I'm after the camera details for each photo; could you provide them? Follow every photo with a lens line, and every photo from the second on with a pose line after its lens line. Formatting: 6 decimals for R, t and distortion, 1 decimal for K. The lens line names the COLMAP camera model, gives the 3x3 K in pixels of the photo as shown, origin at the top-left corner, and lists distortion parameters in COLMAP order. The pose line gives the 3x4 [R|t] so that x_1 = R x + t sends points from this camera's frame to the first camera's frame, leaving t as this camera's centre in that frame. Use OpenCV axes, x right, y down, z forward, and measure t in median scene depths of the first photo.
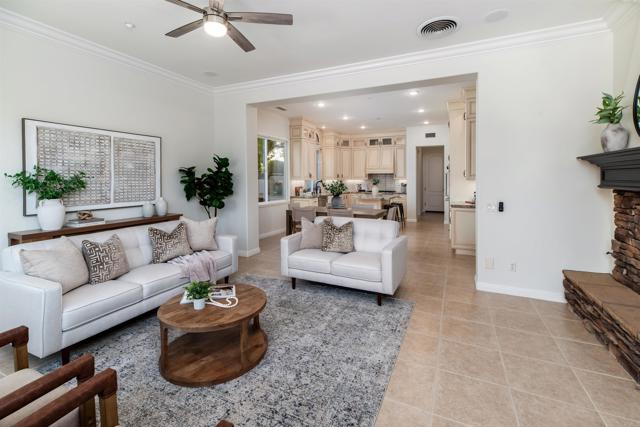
lens RADIAL K [[287.8, 0, 321.4], [0, 287.8, 186.6], [0, 0, 1]] dist [0.005593, 0.000508]
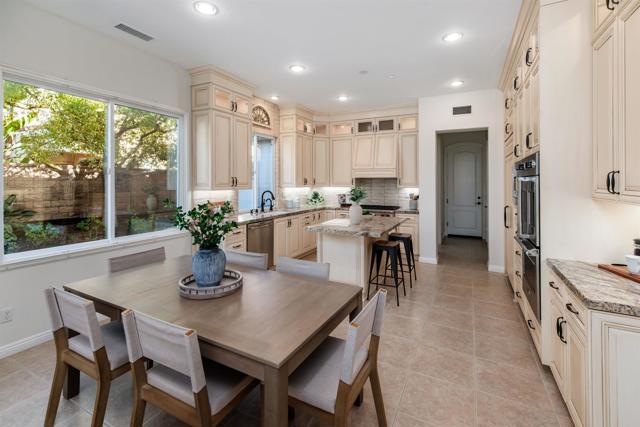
lens RADIAL K [[291.8, 0, 318.6], [0, 291.8, 181.8], [0, 0, 1]] dist [-0.000934, -0.000033]
pose [[0.999035, 0.006181, -0.043483, 0.121130], [-0.007342, 0.999619, -0.026589, -0.021707], [0.043302, 0.026883, 0.998700, 0.411006]]
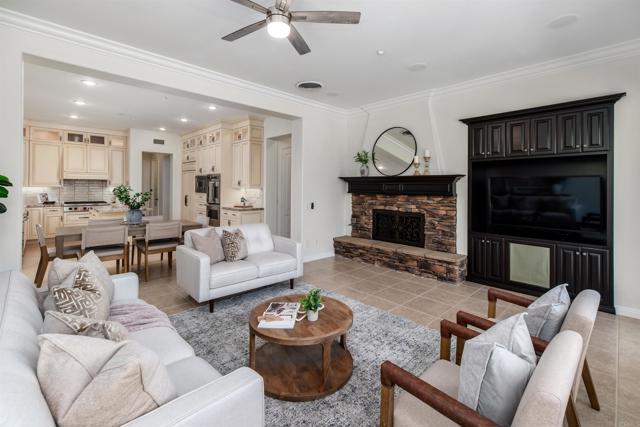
lens RADIAL K [[287.8, 0, 321.4], [0, 287.8, 186.6], [0, 0, 1]] dist [0.005593, 0.000508]
pose [[0.360457, 0.008713, 0.932735, -0.313218], [0.016496, 0.999740, -0.015713, -0.004023], [-0.932630, 0.021050, 0.360220, 0.142261]]
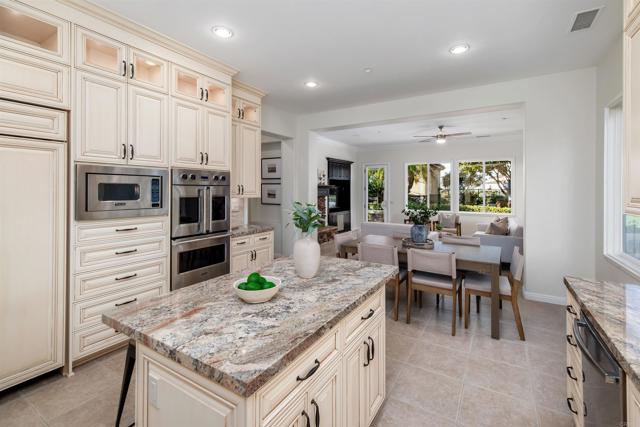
lens RADIAL K [[287.8, 0, 321.4], [0, 287.8, 186.6], [0, 0, 1]] dist [0.005593, 0.000508]
pose [[-0.992824, 0.001732, 0.119575, 0.123971], [0.003936, 0.999827, 0.018196, -0.040064], [-0.119523, 0.018536, -0.992658, 1.044959]]
